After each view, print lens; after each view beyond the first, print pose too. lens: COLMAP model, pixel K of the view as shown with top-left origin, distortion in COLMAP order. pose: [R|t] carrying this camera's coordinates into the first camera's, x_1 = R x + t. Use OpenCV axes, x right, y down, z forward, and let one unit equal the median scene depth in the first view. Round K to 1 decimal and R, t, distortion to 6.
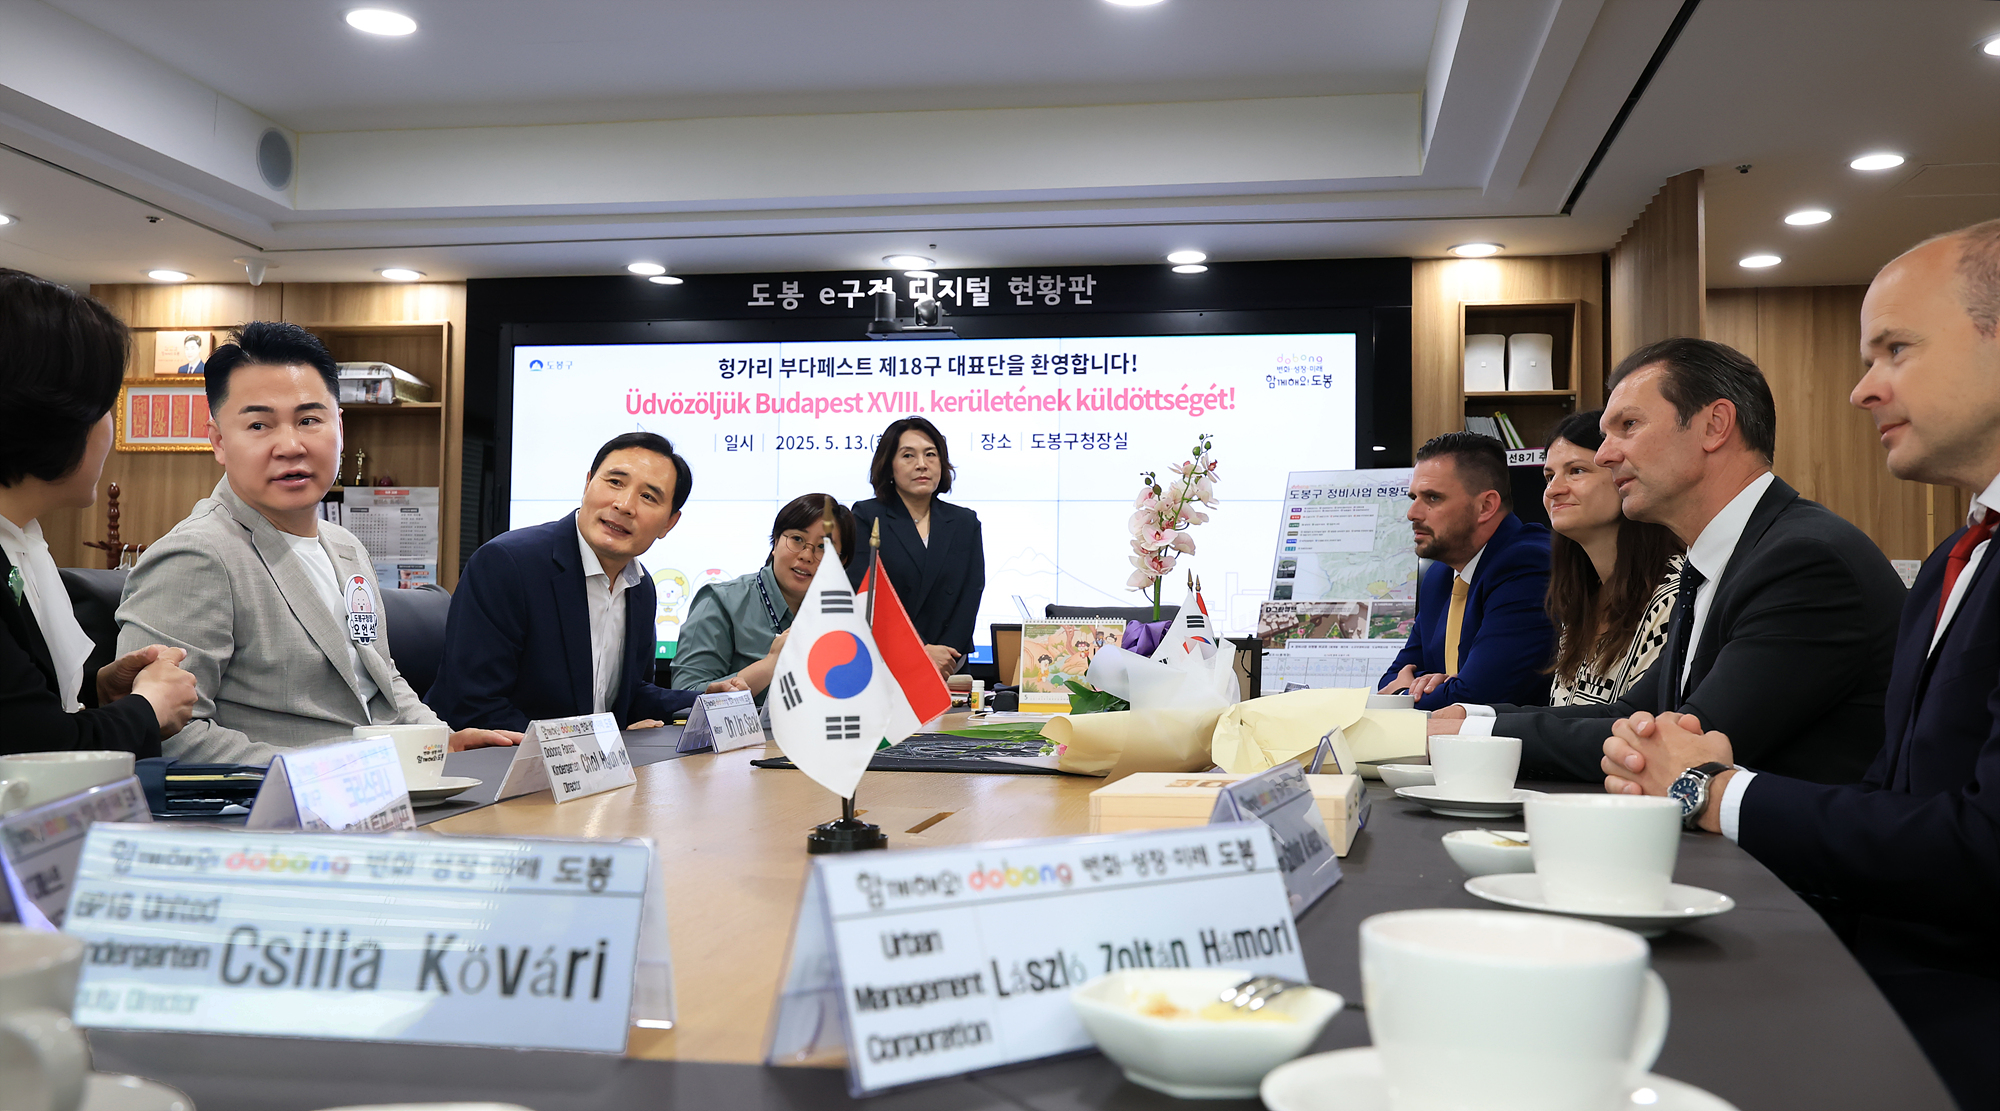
lens RADIAL K [[1763.6, 0, 993.7], [0, 1763.6, 565.1], [0, 0, 1]] dist [-0.001259, -0.007381]
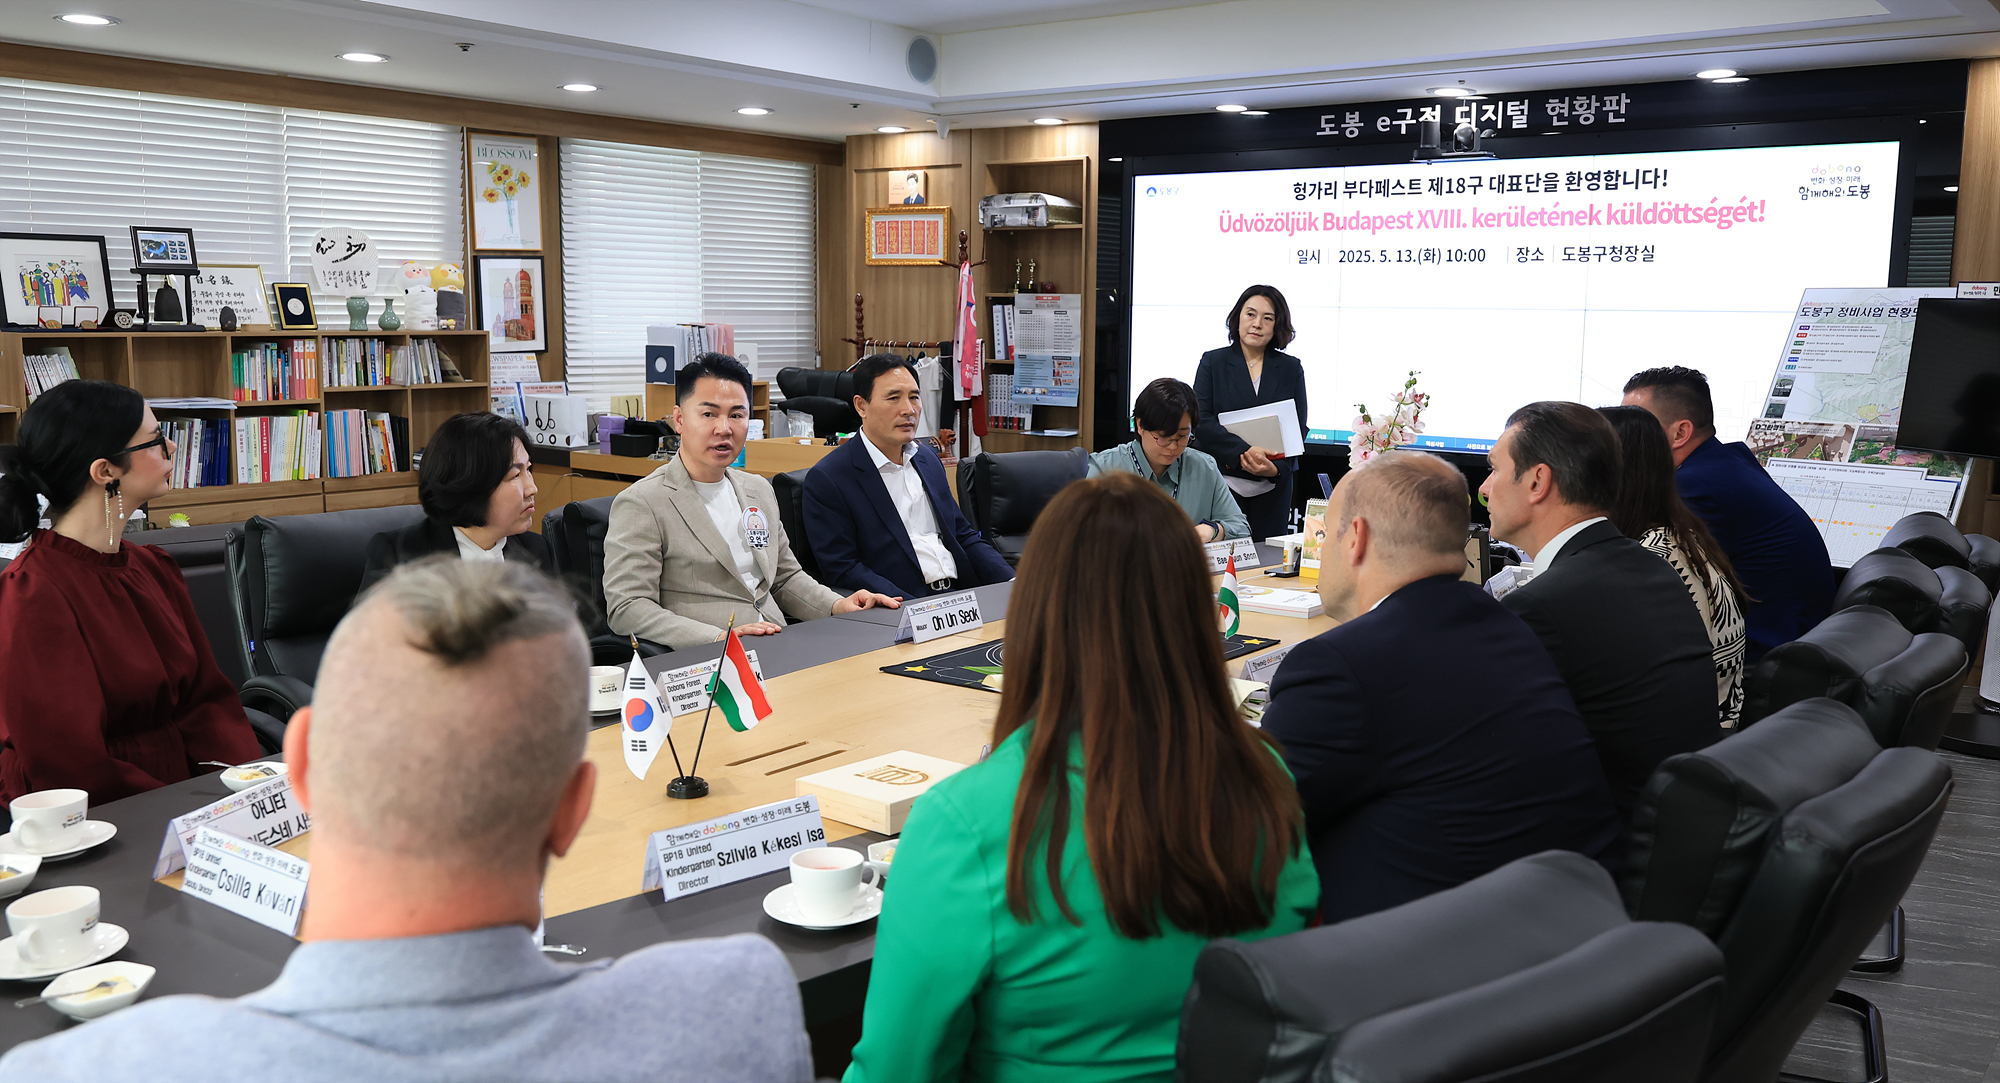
lens RADIAL K [[1647.8, 0, 987.5], [0, 1647.8, 542.7], [0, 0, 1]] dist [-0.029262, 0.030544]
pose [[0.879389, 0.062431, -0.471993, 0.196018], [0.023384, 0.984505, 0.173788, -0.078707], [0.475529, -0.163864, 0.864303, -0.066600]]
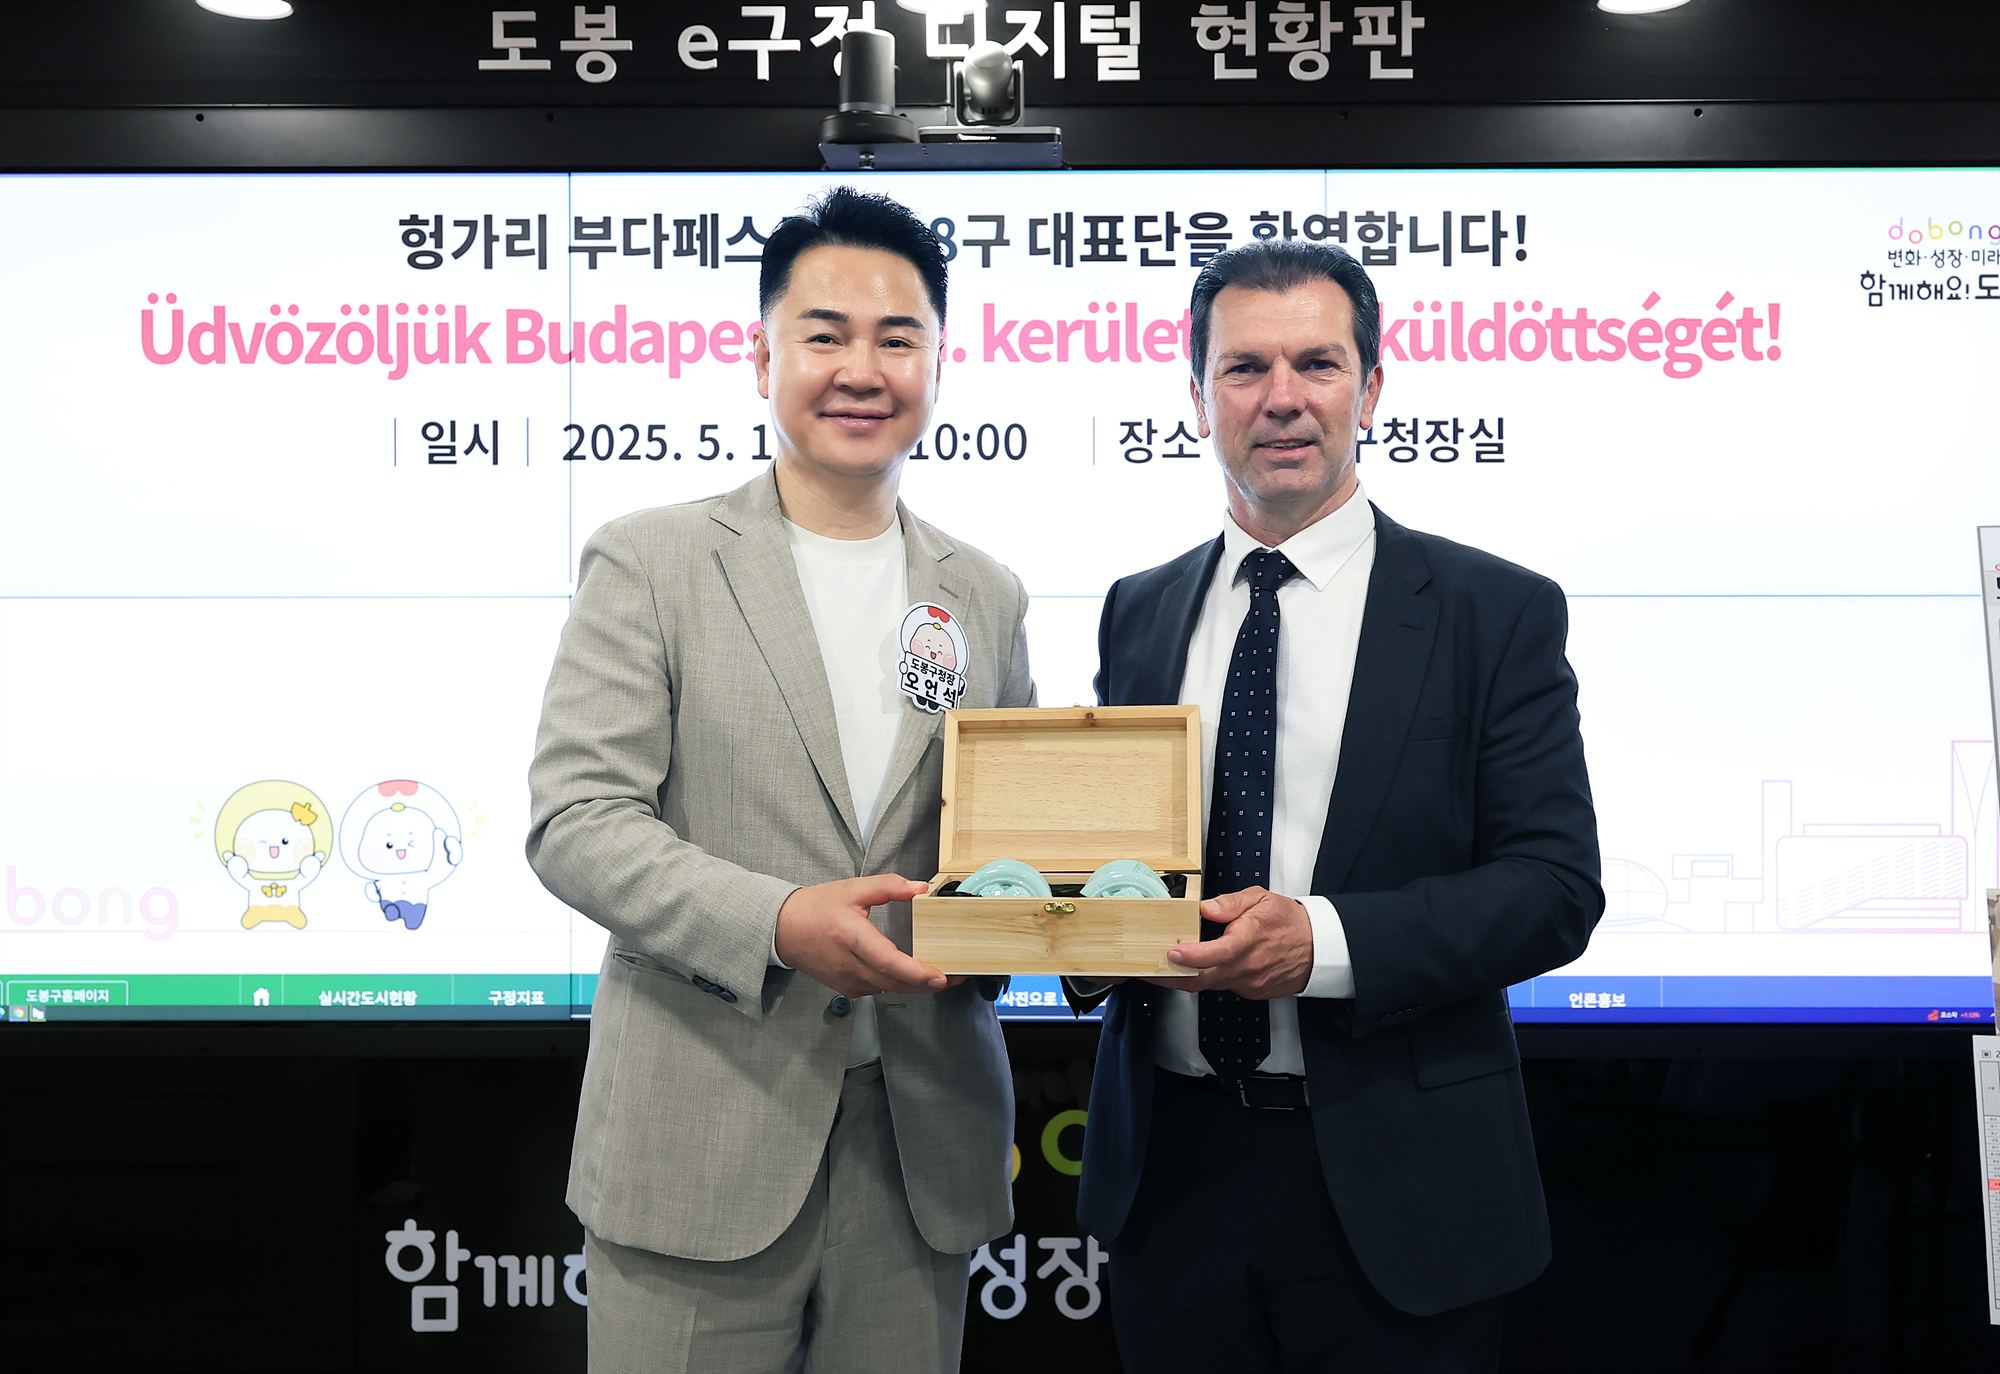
lens RADIAL K [[2143.7, 0, 1005.2], [0, 2143.7, 684.0], [0, 0, 1]] dist [0.004585, 0.000000]
pose [[0.988085, -0.015182, 0.153160, -0.103033], [0.007034, 0.998538, 0.053599, -0.042552], [-0.153750, -0.051883, 0.986747, 0.542447]]
